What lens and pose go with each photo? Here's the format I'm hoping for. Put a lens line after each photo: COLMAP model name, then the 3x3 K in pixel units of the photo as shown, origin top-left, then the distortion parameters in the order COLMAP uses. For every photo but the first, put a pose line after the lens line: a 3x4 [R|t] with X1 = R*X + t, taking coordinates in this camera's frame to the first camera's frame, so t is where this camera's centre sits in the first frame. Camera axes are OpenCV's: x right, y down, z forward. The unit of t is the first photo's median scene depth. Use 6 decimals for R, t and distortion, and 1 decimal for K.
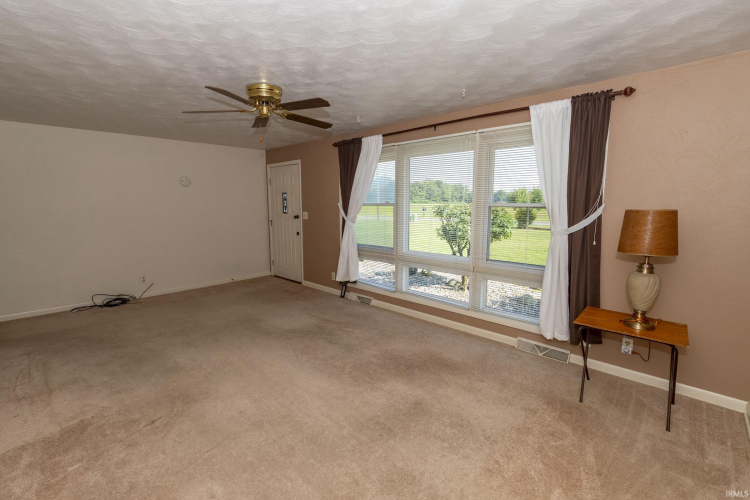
lens RADIAL K [[328.8, 0, 370.4], [0, 328.8, 245.8], [0, 0, 1]] dist [-0.001809, -0.000453]
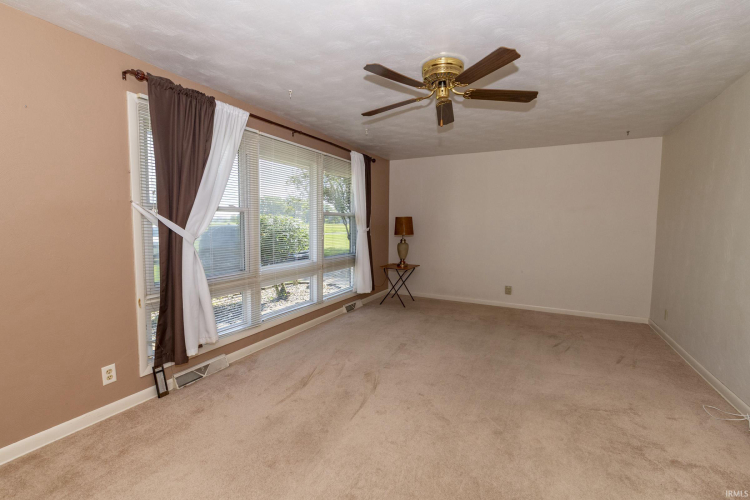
lens RADIAL K [[328.8, 0, 370.4], [0, 328.8, 245.8], [0, 0, 1]] dist [-0.001809, -0.000453]
pose [[-0.243843, -0.072377, 0.967110, -0.700547], [0.112988, 0.988300, 0.102451, -0.089262], [-0.963210, 0.134254, -0.232812, 0.894892]]
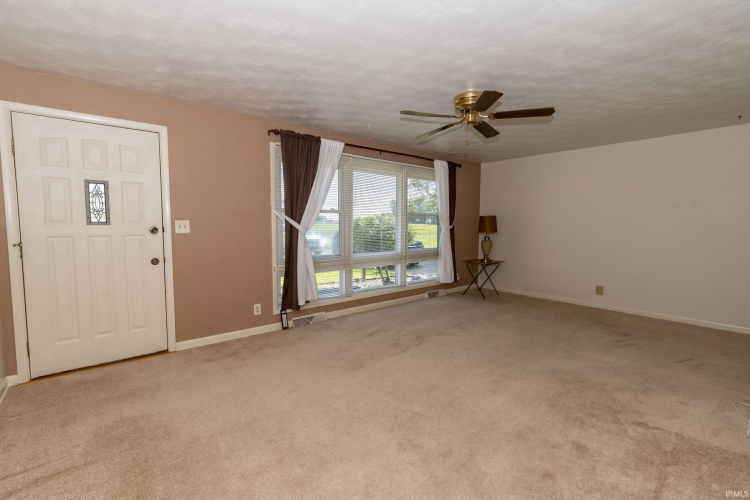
lens RADIAL K [[328.8, 0, 370.4], [0, 328.8, 245.8], [0, 0, 1]] dist [-0.001809, -0.000453]
pose [[0.142381, -0.070266, 0.987315, -0.918733], [0.120186, 0.991324, 0.053219, -0.064230], [-0.982488, 0.111084, 0.149591, 0.757171]]
